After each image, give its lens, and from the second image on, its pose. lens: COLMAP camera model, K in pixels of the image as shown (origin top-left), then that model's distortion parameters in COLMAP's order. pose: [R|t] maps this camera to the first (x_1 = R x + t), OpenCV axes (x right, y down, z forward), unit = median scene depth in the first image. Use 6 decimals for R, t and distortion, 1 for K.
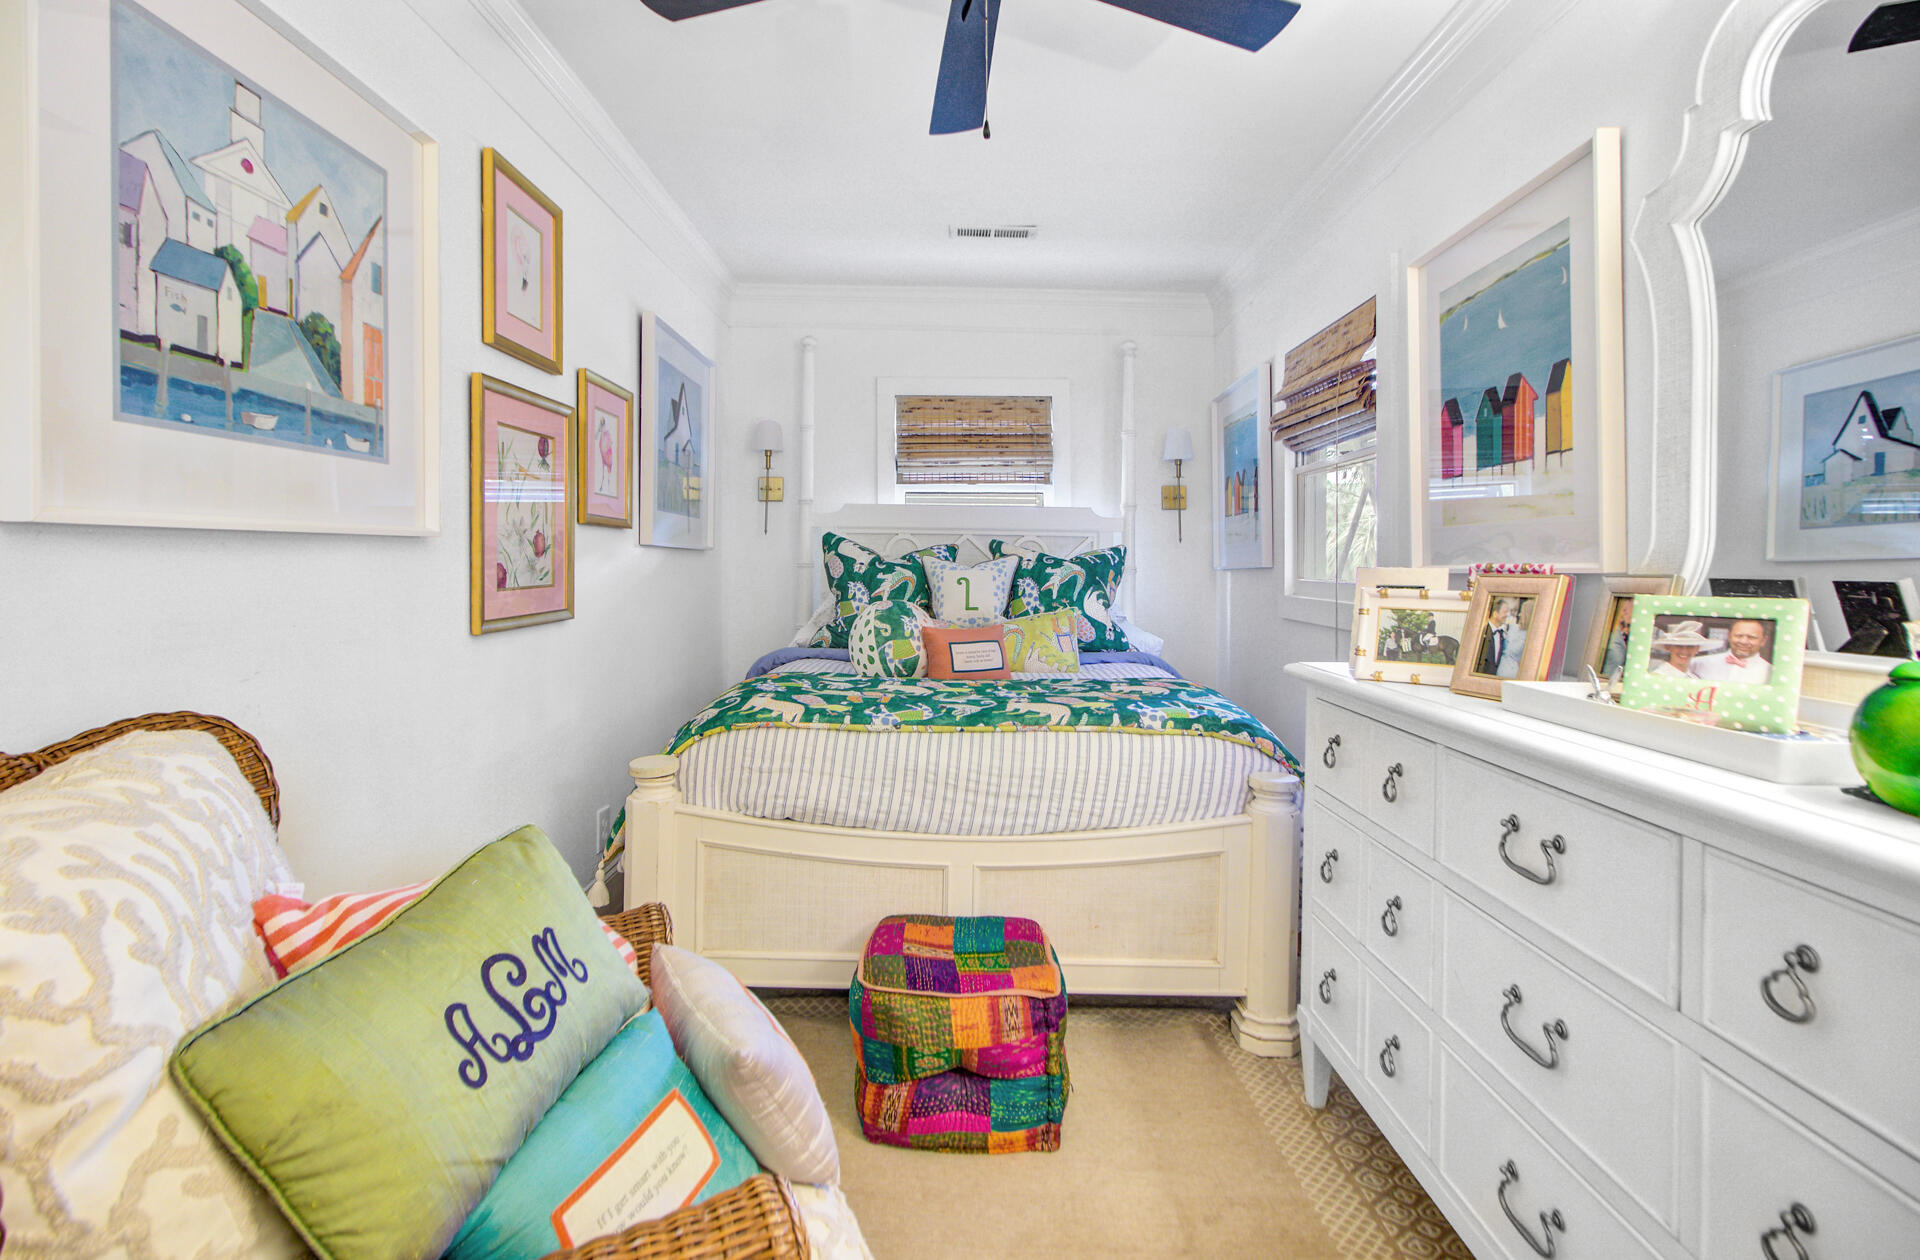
lens RADIAL K [[915.3, 0, 957.7], [0, 915.3, 578.8], [0, 0, 1]] dist [-0.009997, 0.001752]
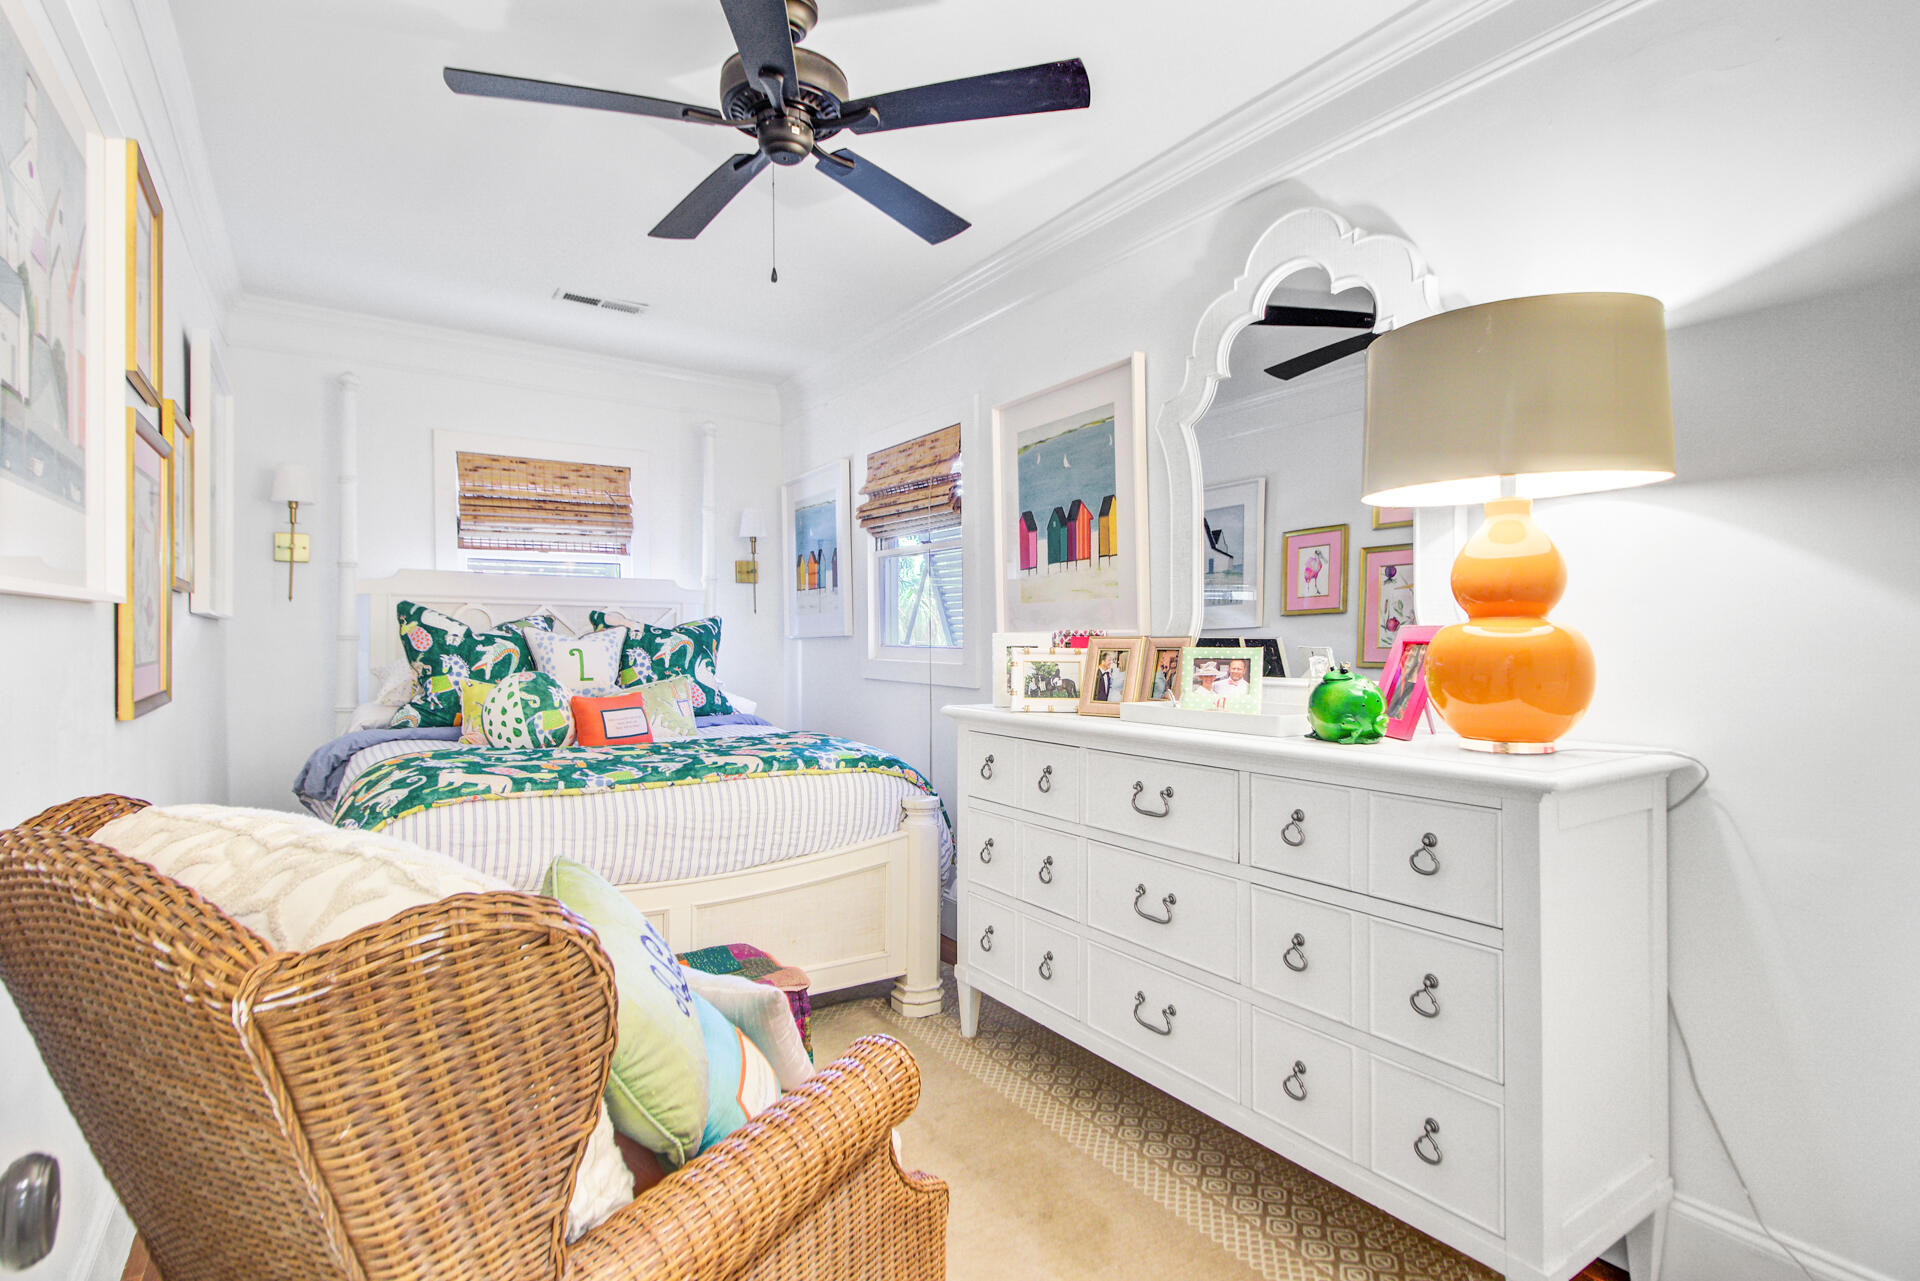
lens RADIAL K [[965.1, 0, 960.0], [0, 965.1, 640.5], [0, 0, 1]] dist [-0.000262, 0.000216]
pose [[0.836695, -0.010773, 0.547564, -0.334405], [0.016551, 0.999847, -0.005620, 0.004457], [-0.547420, 0.013765, 0.836745, -0.157903]]
